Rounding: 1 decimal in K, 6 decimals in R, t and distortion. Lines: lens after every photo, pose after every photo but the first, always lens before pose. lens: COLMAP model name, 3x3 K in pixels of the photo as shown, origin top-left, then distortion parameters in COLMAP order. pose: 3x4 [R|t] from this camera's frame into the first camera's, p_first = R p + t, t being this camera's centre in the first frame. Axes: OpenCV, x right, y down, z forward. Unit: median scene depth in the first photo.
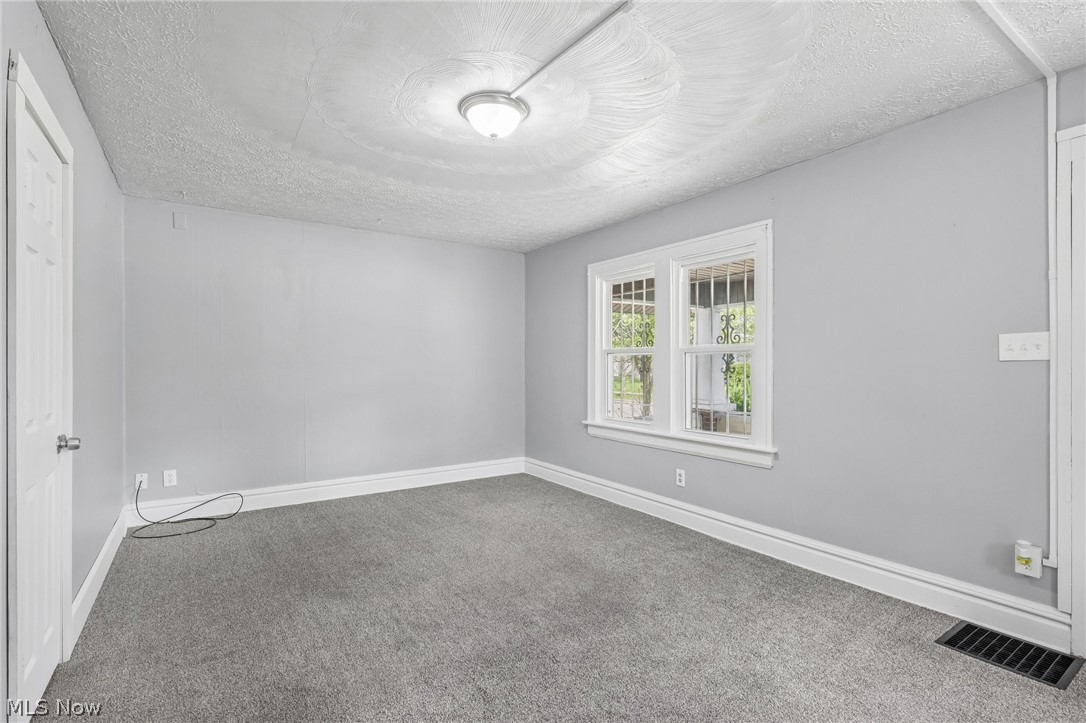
lens RADIAL K [[507.5, 0, 540.5], [0, 507.5, 368.0], [0, 0, 1]] dist [-0.001728, 0.000308]
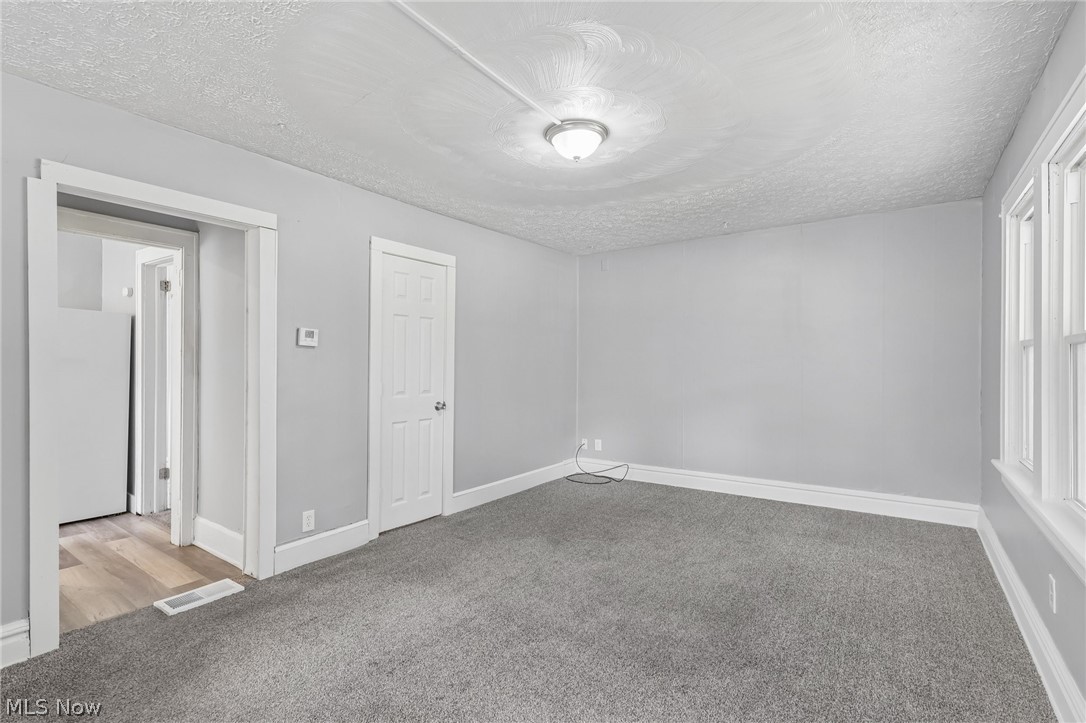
lens RADIAL K [[507.5, 0, 540.5], [0, 507.5, 368.0], [0, 0, 1]] dist [-0.001728, 0.000308]
pose [[0.350163, 0.006984, -0.936663, 0.610778], [-0.002781, 0.999976, 0.006417, -0.011305], [0.936685, 0.000358, 0.350174, 0.370810]]
